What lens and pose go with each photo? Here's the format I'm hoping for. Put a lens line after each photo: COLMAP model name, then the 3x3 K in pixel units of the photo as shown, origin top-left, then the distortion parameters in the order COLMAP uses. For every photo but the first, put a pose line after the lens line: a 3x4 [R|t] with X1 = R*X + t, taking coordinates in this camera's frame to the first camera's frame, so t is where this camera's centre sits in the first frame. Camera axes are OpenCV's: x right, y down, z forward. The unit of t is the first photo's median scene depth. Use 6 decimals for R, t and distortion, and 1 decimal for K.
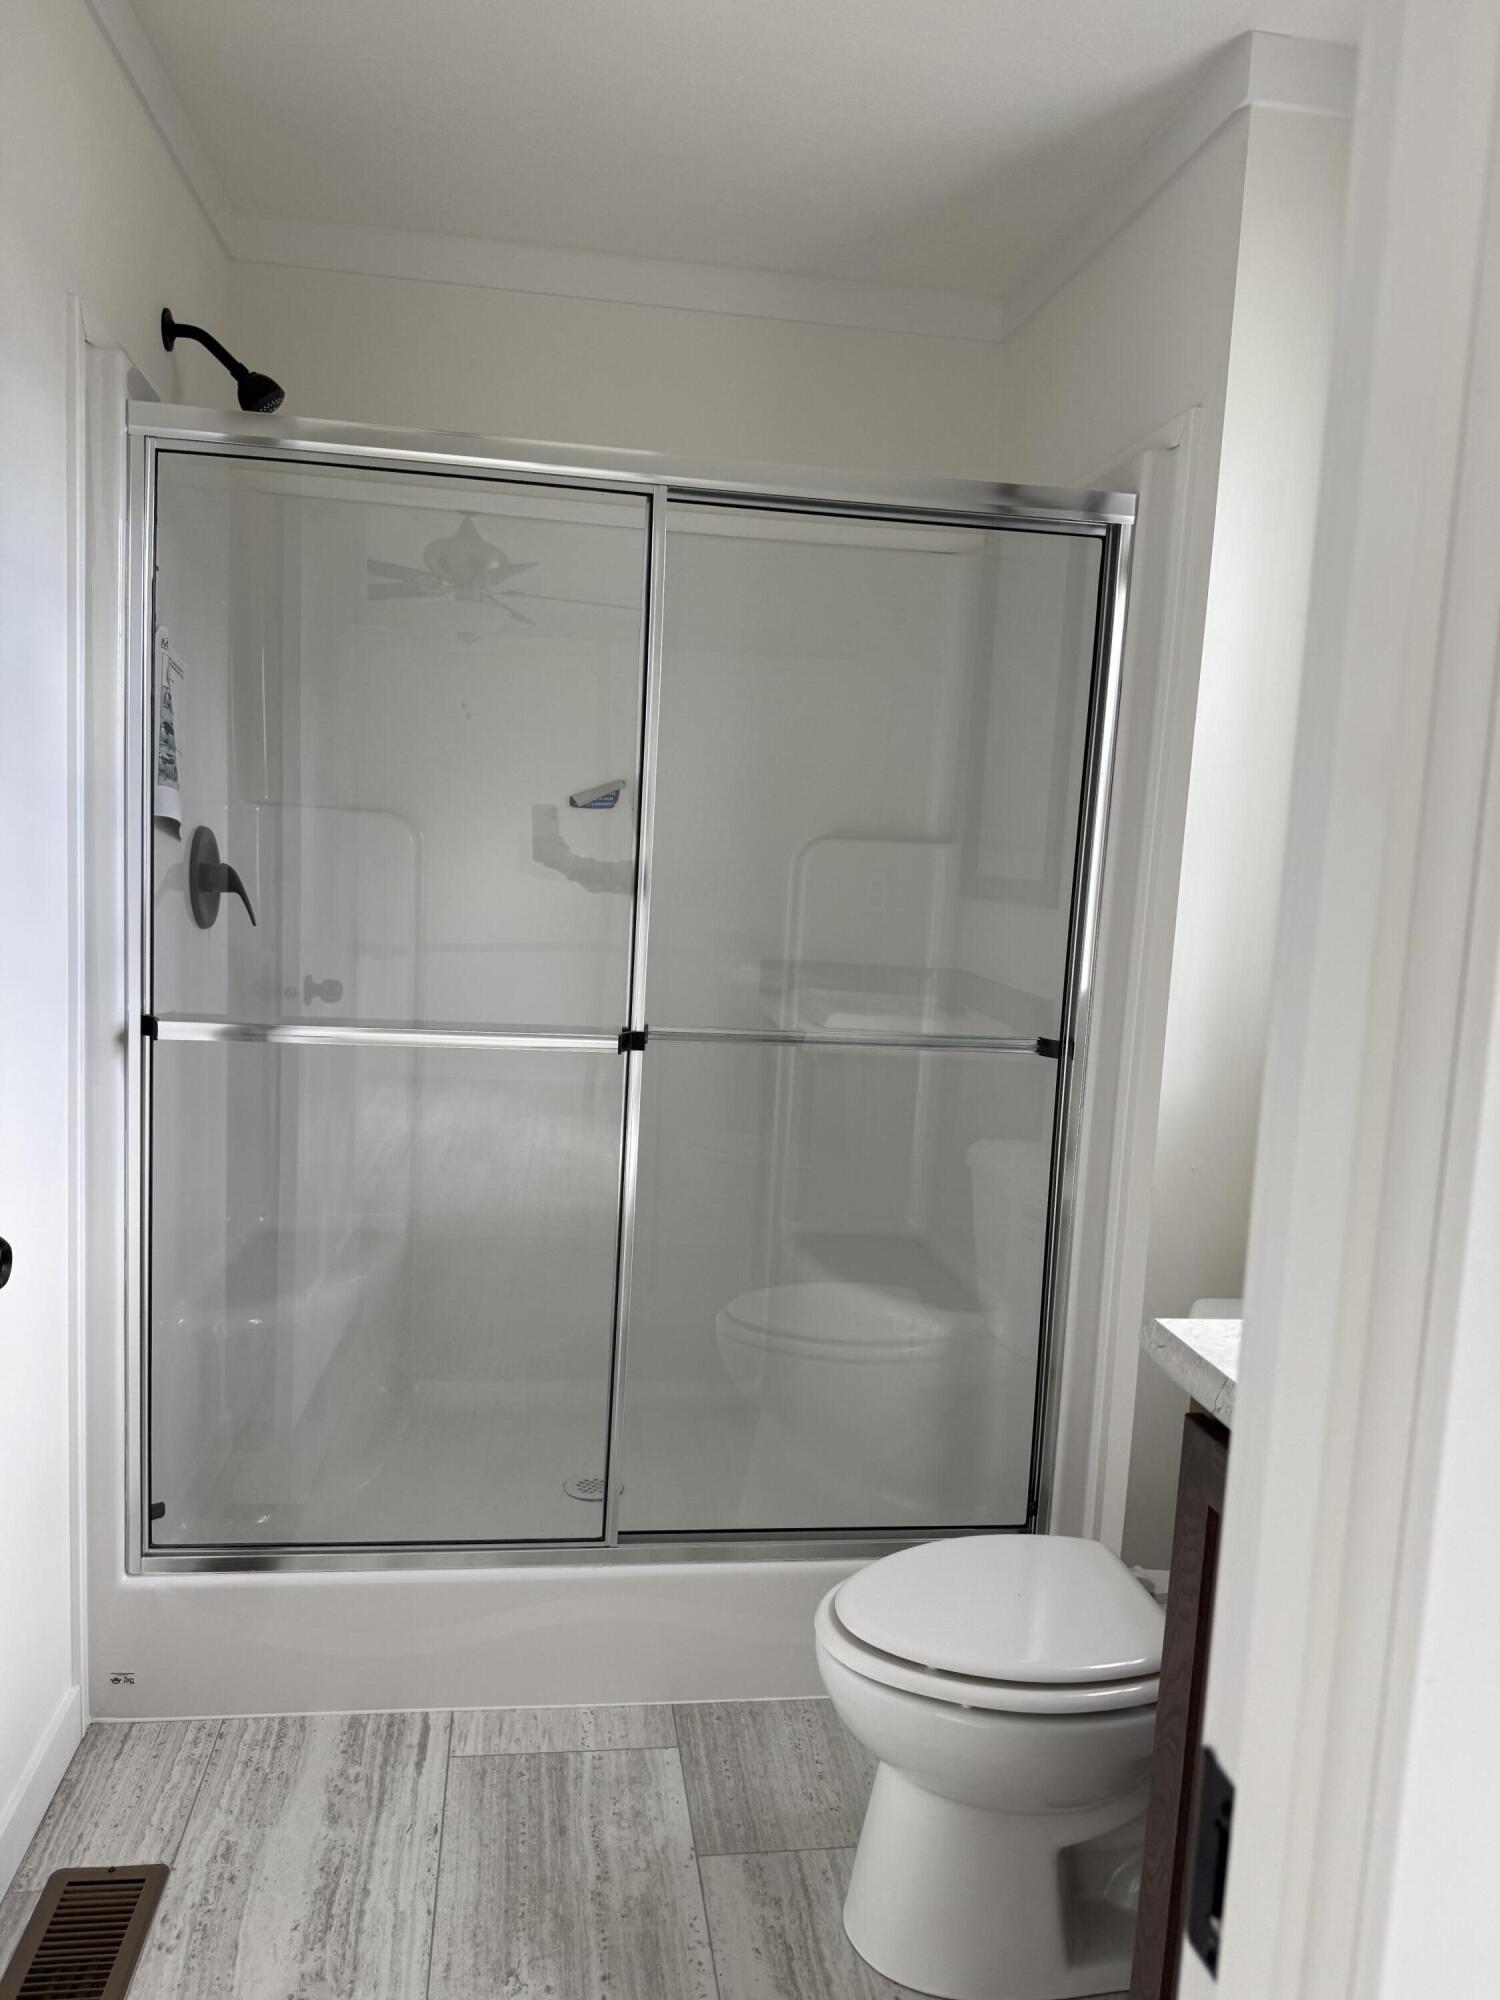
lens RADIAL K [[1426.8, 0, 716.8], [0, 1426.8, 989.4], [0, 0, 1]] dist [0.035764, -0.034107]
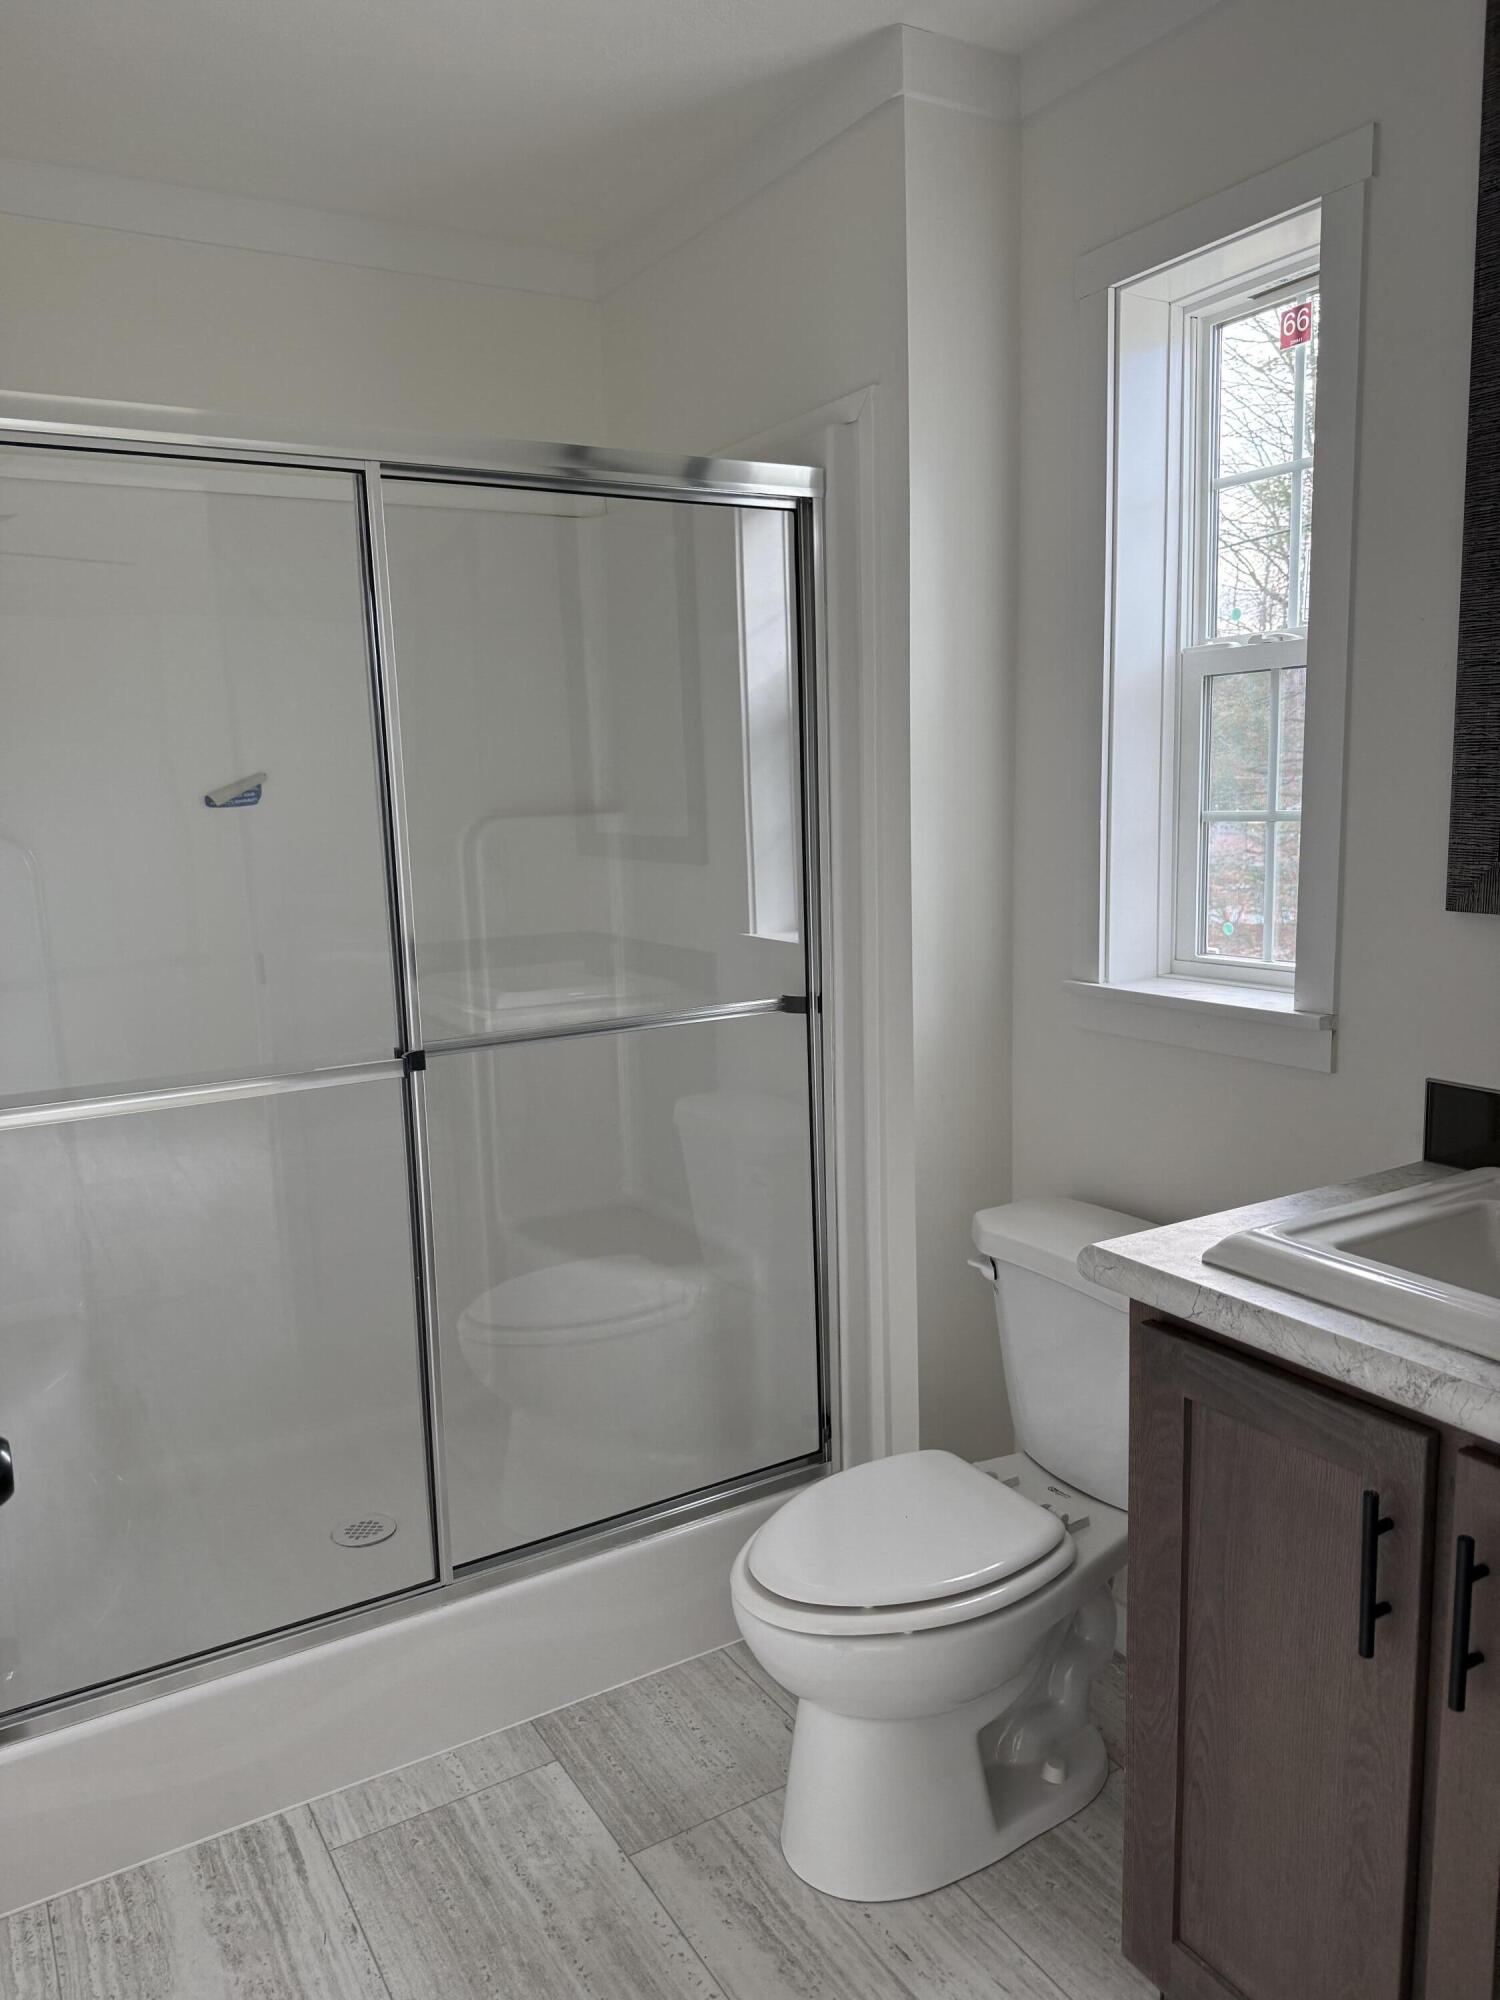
lens RADIAL K [[1426.8, 0, 718.2], [0, 1426.8, 1005.5], [0, 0, 1]] dist [0.035764, -0.034107]
pose [[0.922938, -0.140799, 0.358275, -0.211959], [0.125419, 0.989910, 0.065937, -0.037212], [-0.363944, -0.015921, 0.931285, 0.051683]]
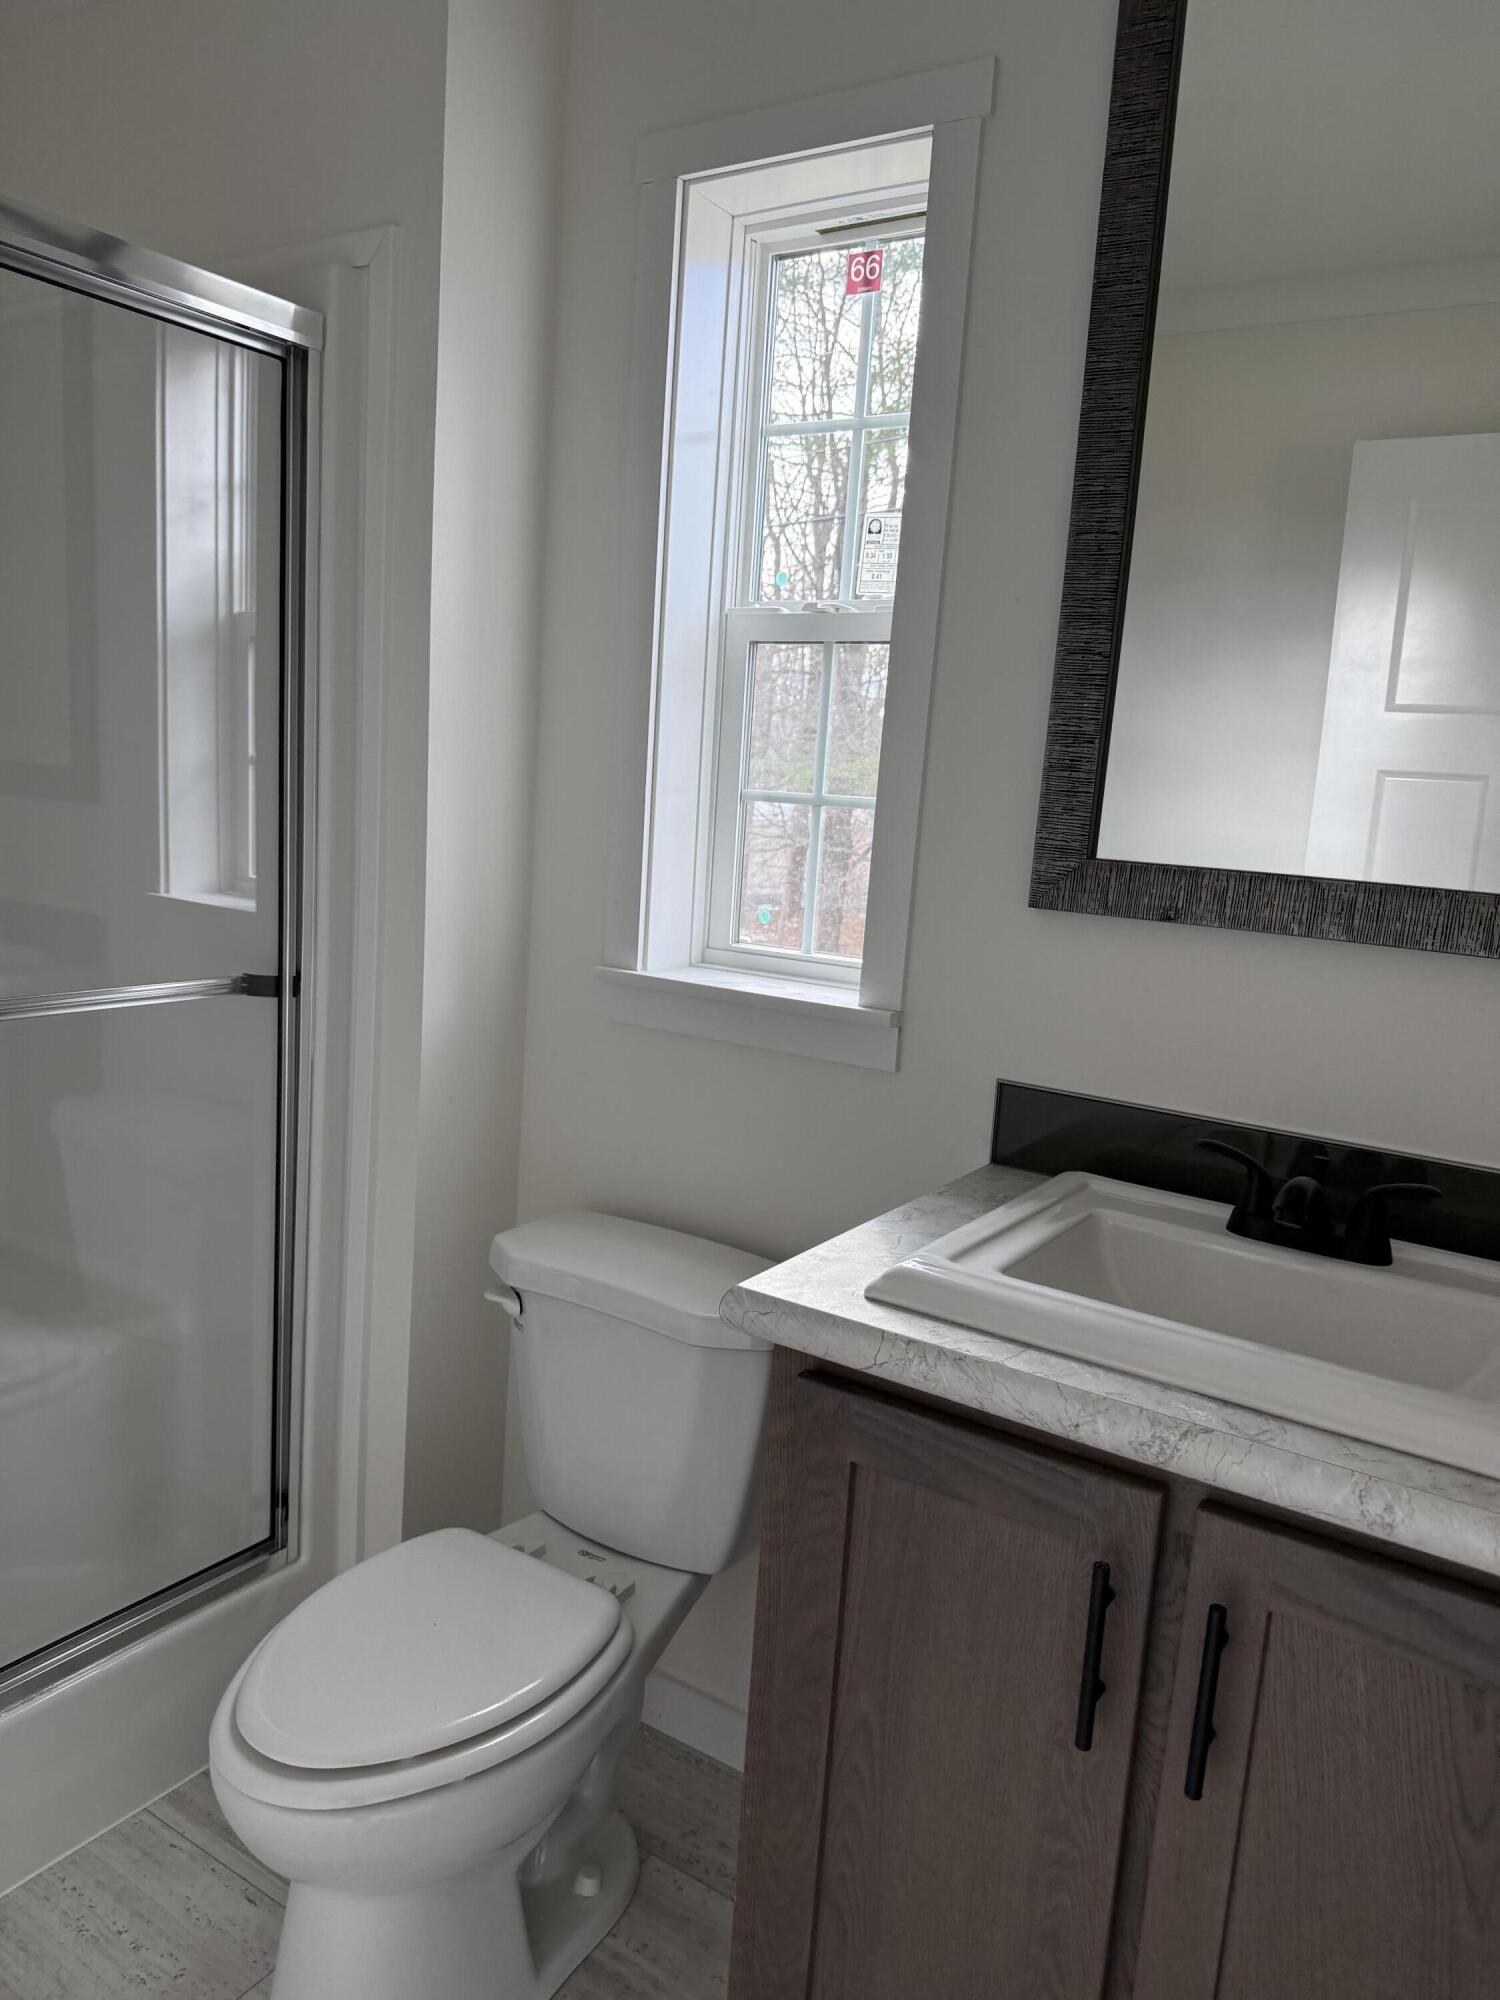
lens RADIAL K [[1426.8, 0, 711.0], [0, 1426.8, 1008.3], [0, 0, 1]] dist [0.035764, -0.034107]
pose [[0.667313, -0.130288, 0.733293, -0.227937], [0.058871, 0.990727, 0.122454, -0.036094], [-0.742447, -0.038545, 0.668795, 0.265343]]
